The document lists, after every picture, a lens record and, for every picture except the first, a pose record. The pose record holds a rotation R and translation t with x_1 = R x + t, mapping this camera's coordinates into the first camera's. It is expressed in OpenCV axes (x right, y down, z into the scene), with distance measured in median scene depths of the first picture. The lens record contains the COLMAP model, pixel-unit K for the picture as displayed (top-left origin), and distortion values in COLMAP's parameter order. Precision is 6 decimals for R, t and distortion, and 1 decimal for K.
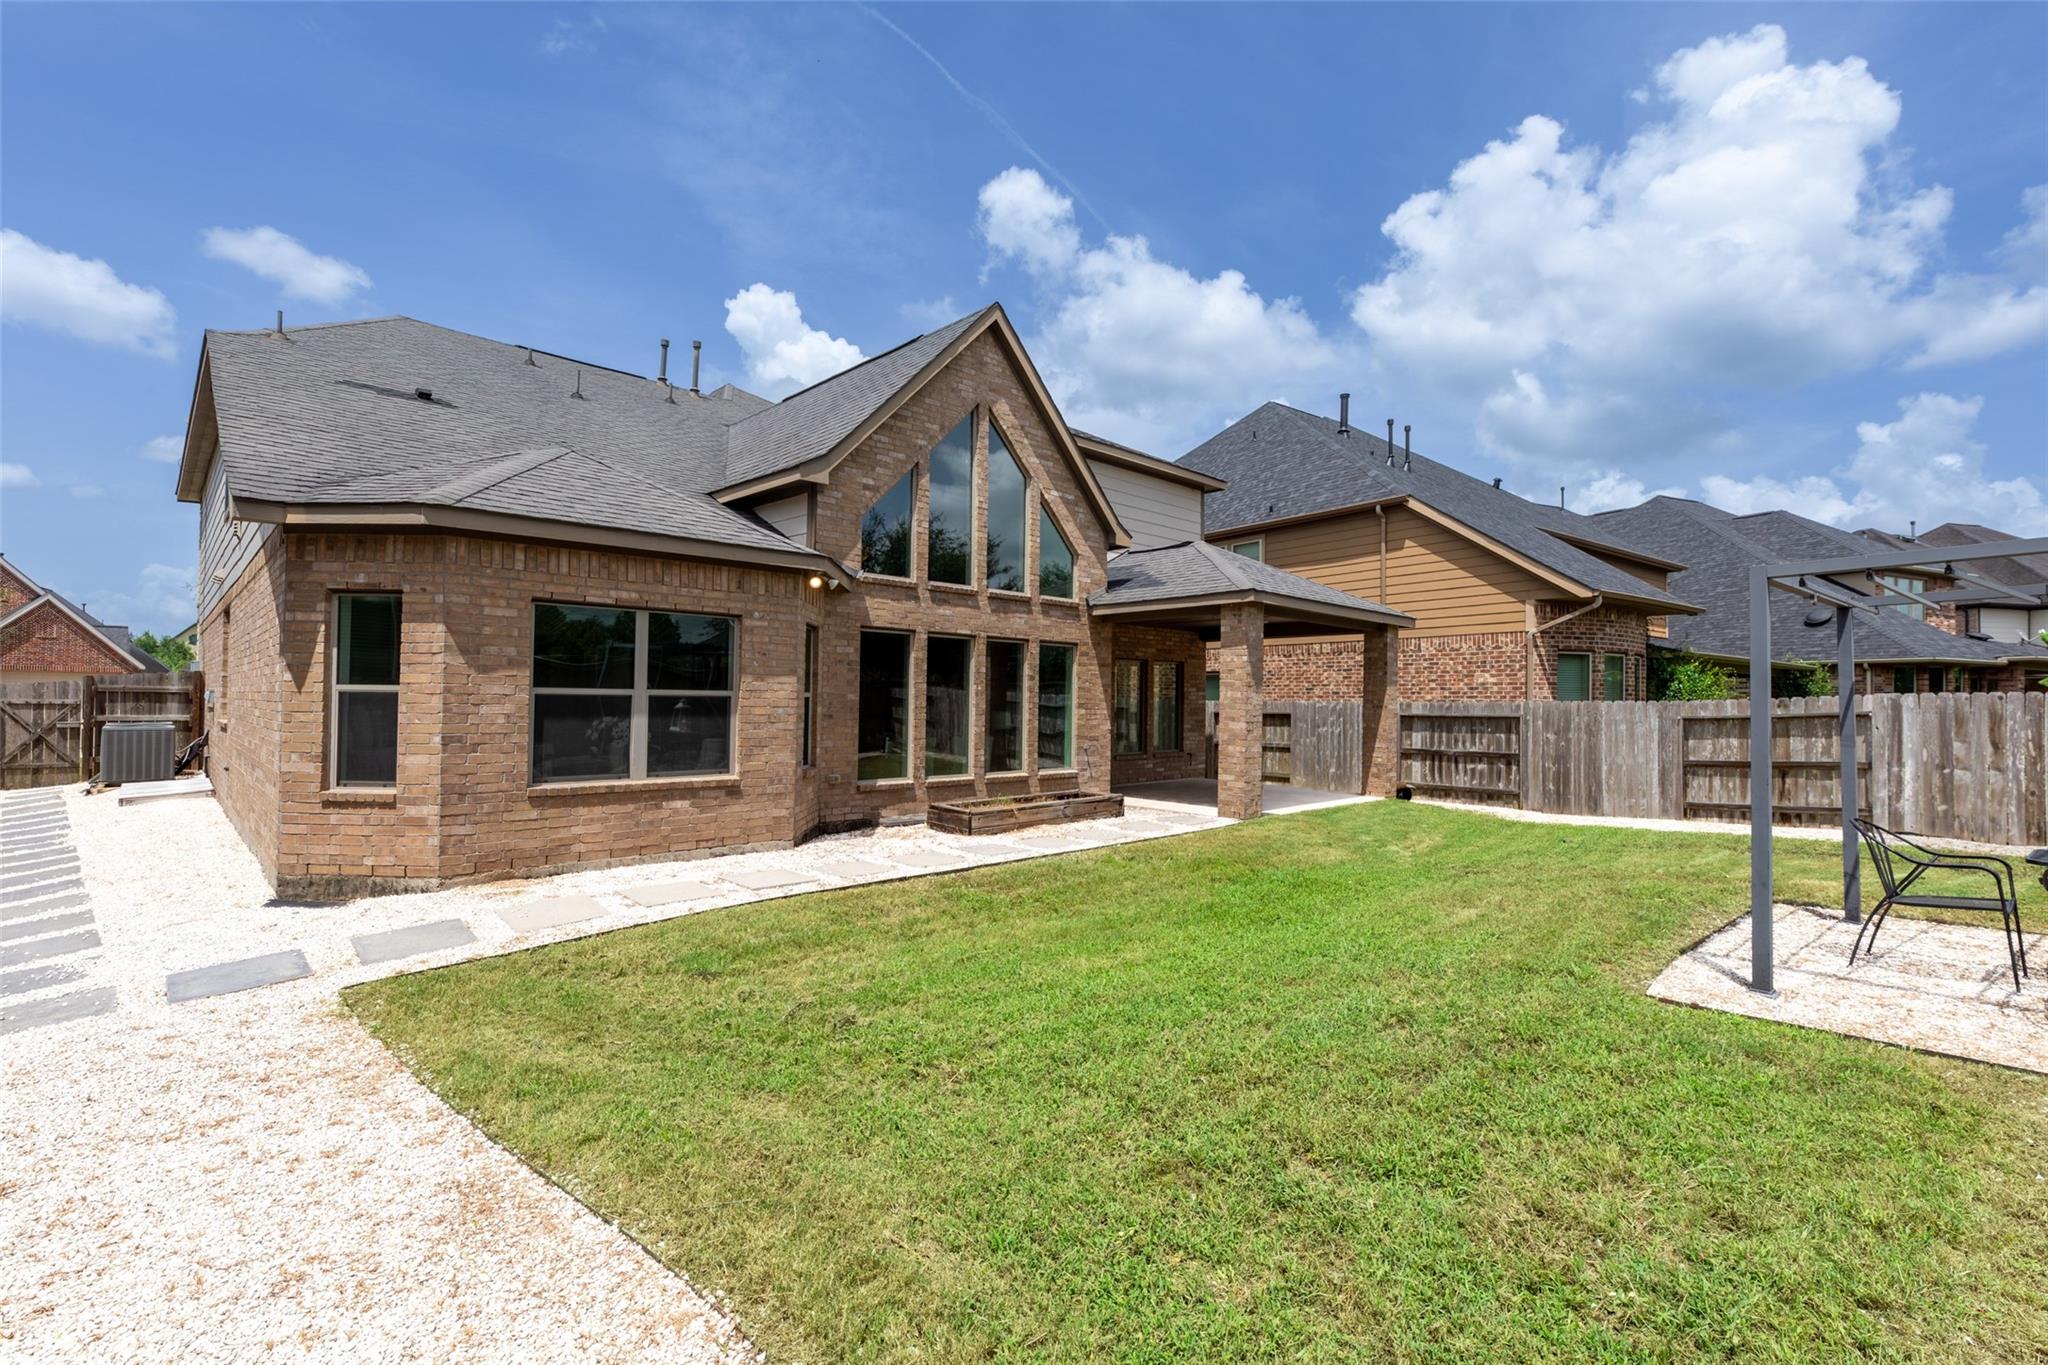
lens RADIAL K [[923.0, 0, 1027.5], [0, 923.0, 692.5], [0, 0, 1]] dist [0.009204, -0.000055]
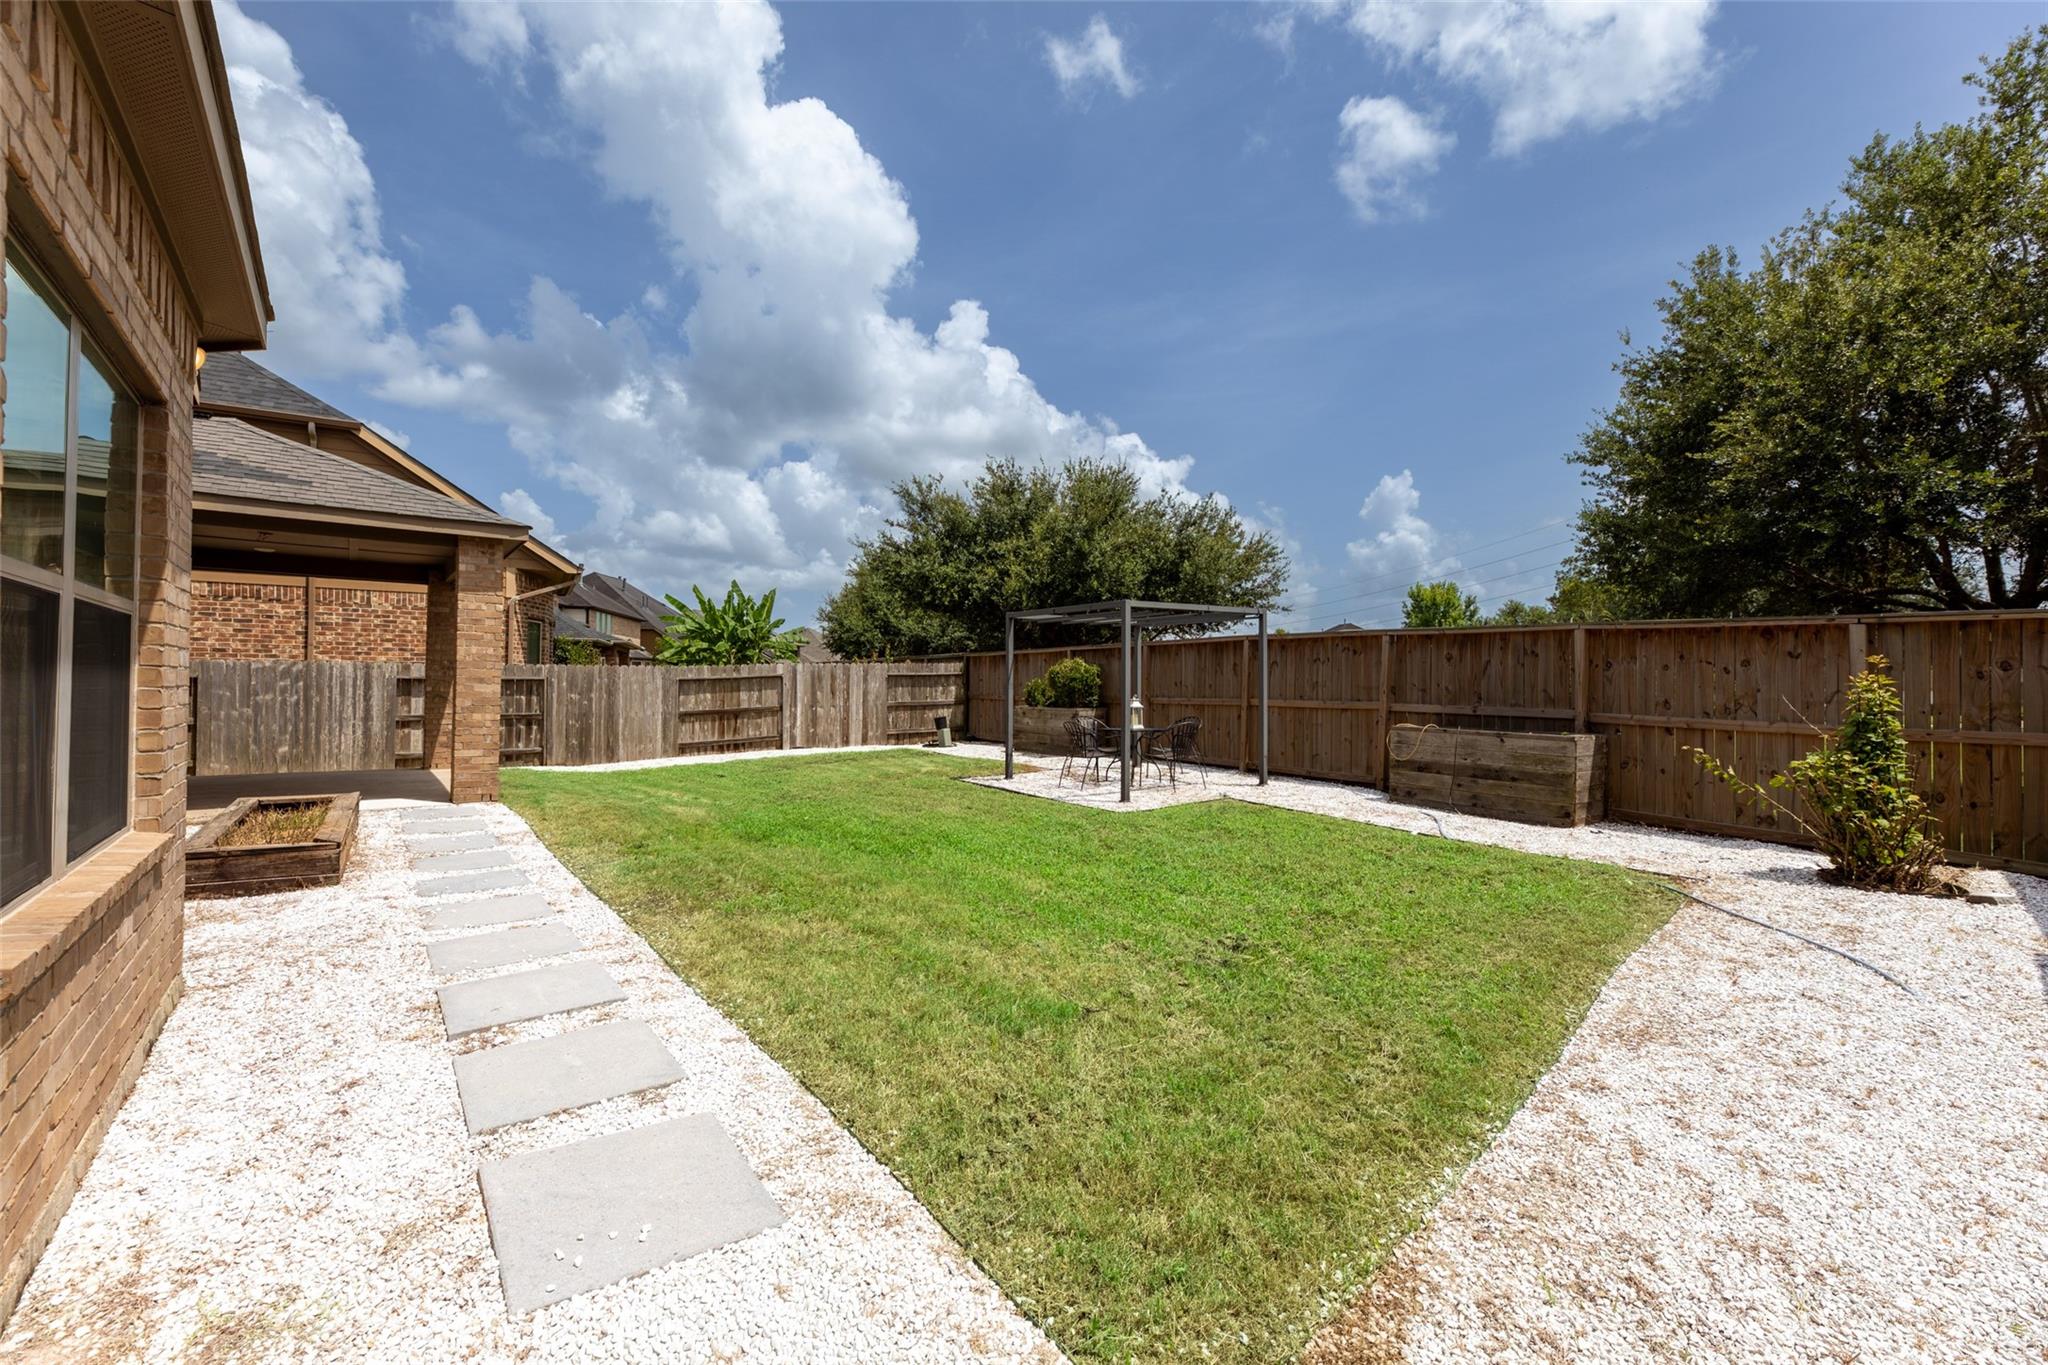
lens RADIAL K [[831.1, 0, 1027.1], [0, 831.1, 673.5], [0, 0, 1]] dist [0.002653, 0.000290]
pose [[0.061475, 0.005982, 0.998091, -0.432032], [-0.016230, 0.999856, -0.004993, 0.017136], [-0.997977, -0.015892, 0.061563, 0.429152]]
